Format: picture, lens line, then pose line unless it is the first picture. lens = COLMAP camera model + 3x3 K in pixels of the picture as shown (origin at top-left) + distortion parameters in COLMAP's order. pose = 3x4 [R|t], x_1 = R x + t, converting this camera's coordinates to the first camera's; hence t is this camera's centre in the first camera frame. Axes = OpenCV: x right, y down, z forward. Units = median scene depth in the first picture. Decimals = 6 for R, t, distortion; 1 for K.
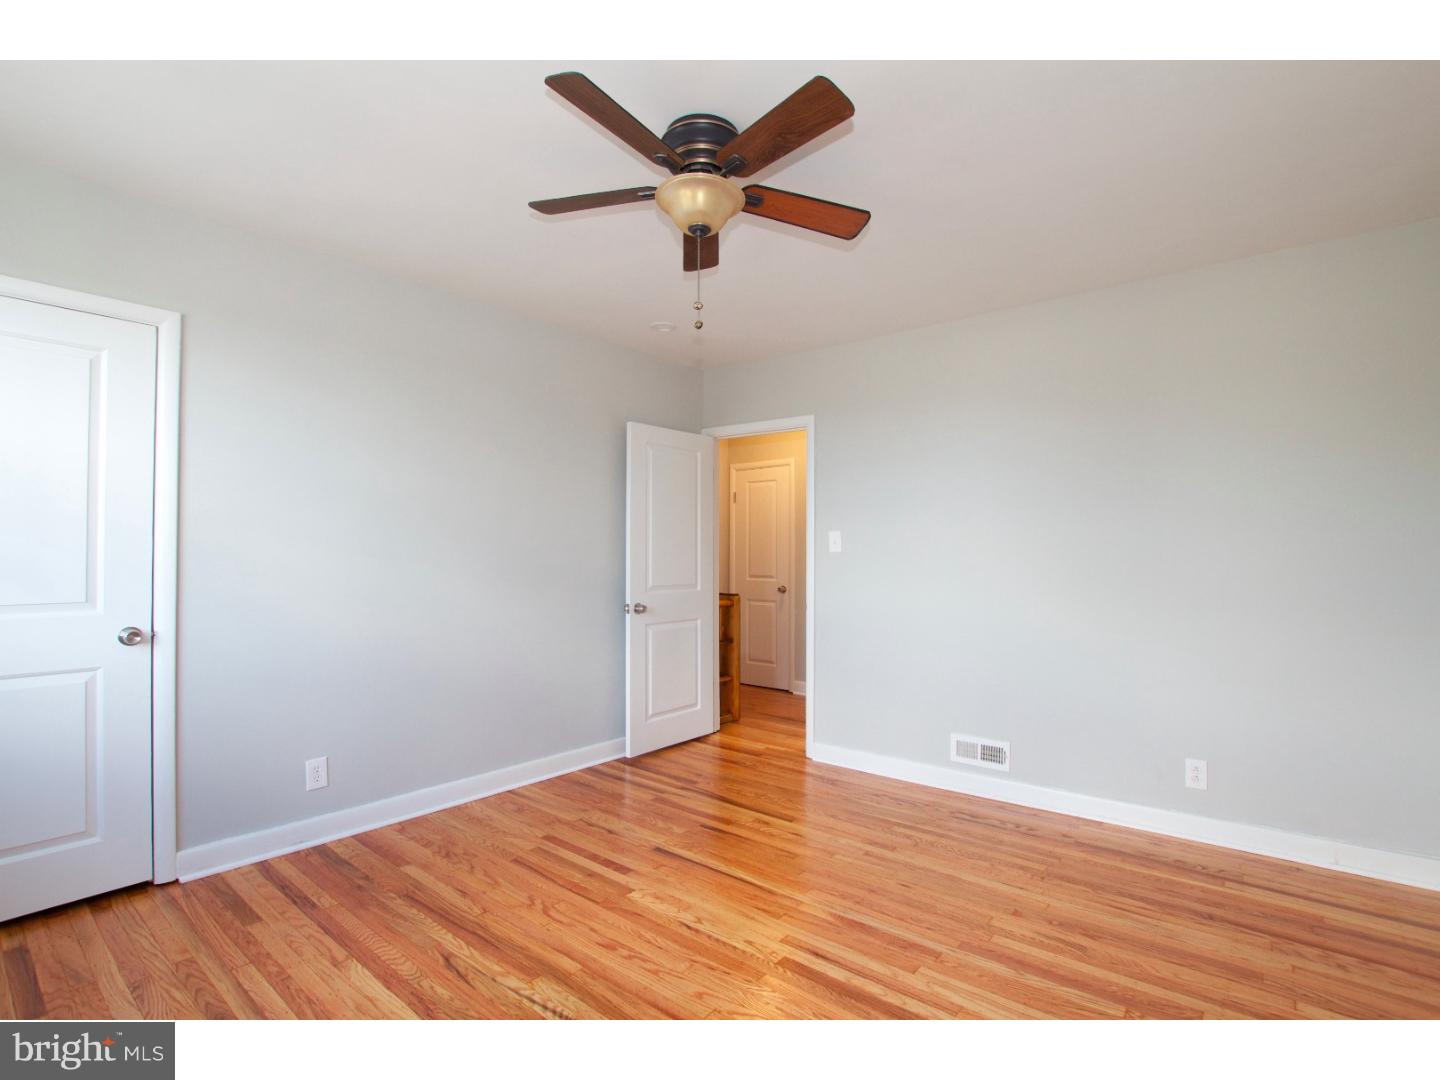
lens RADIAL K [[684.6, 0, 719.0], [0, 684.6, 535.1], [0, 0, 1]] dist [0.001014, -0.000079]
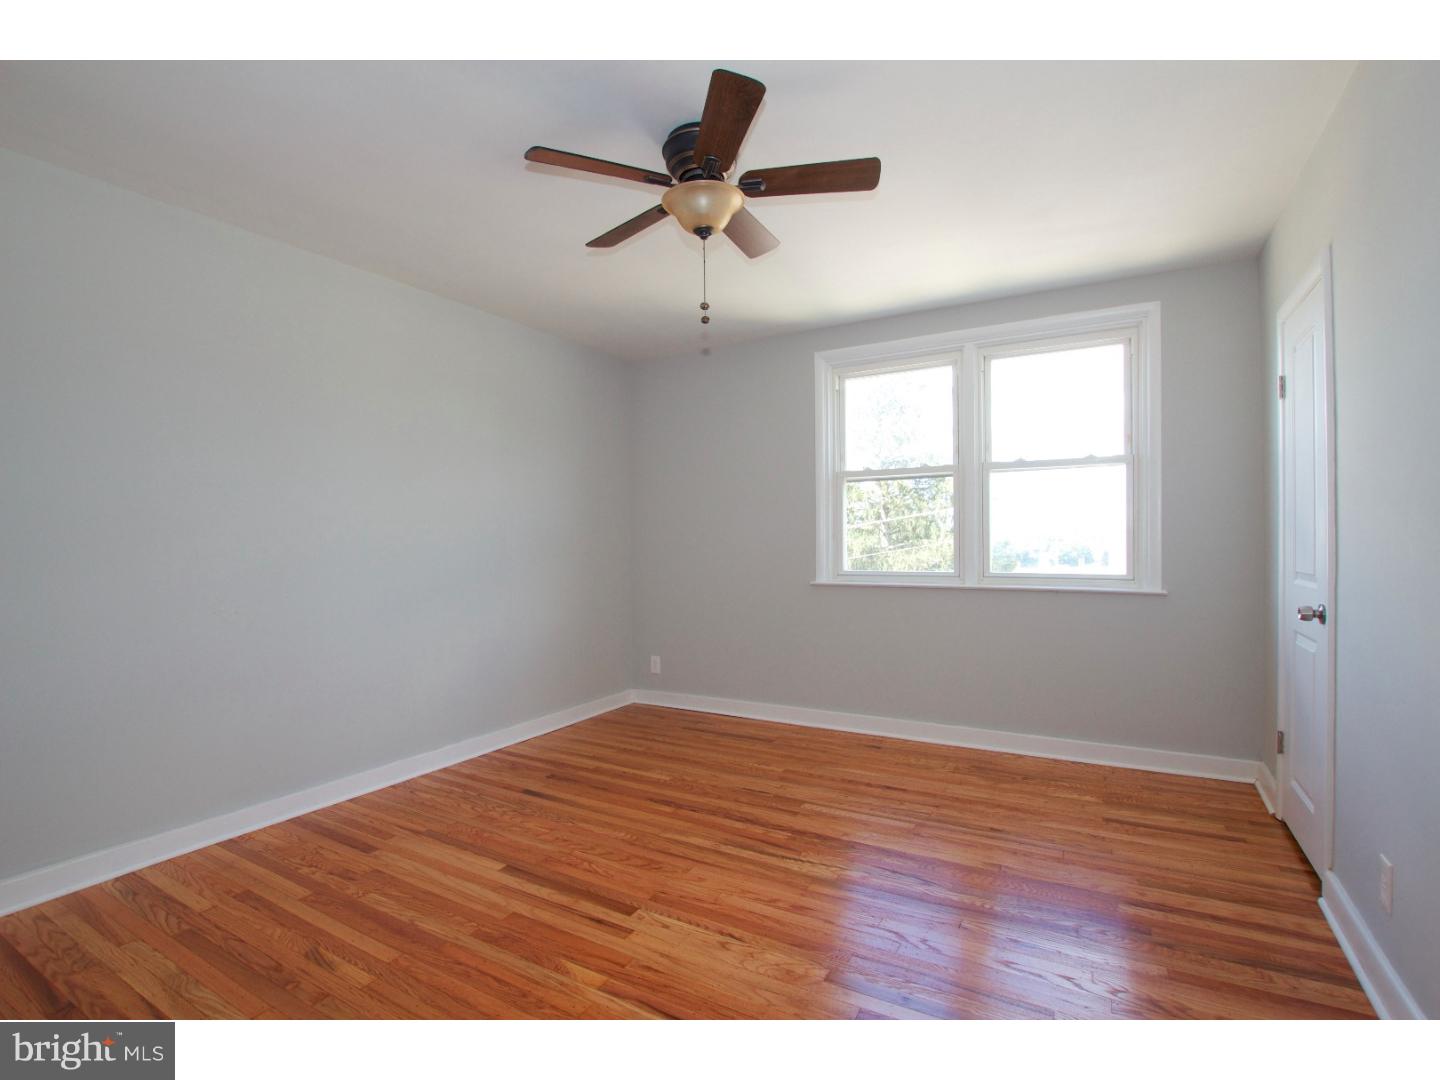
lens RADIAL K [[684.6, 0, 716.3], [0, 684.6, 541.7], [0, 0, 1]] dist [0.001014, -0.000079]
pose [[-0.987197, 0.007099, -0.159348, 0.125488], [0.012132, 0.999457, -0.030635, 0.075174], [0.159044, -0.032176, -0.986747, 2.021679]]
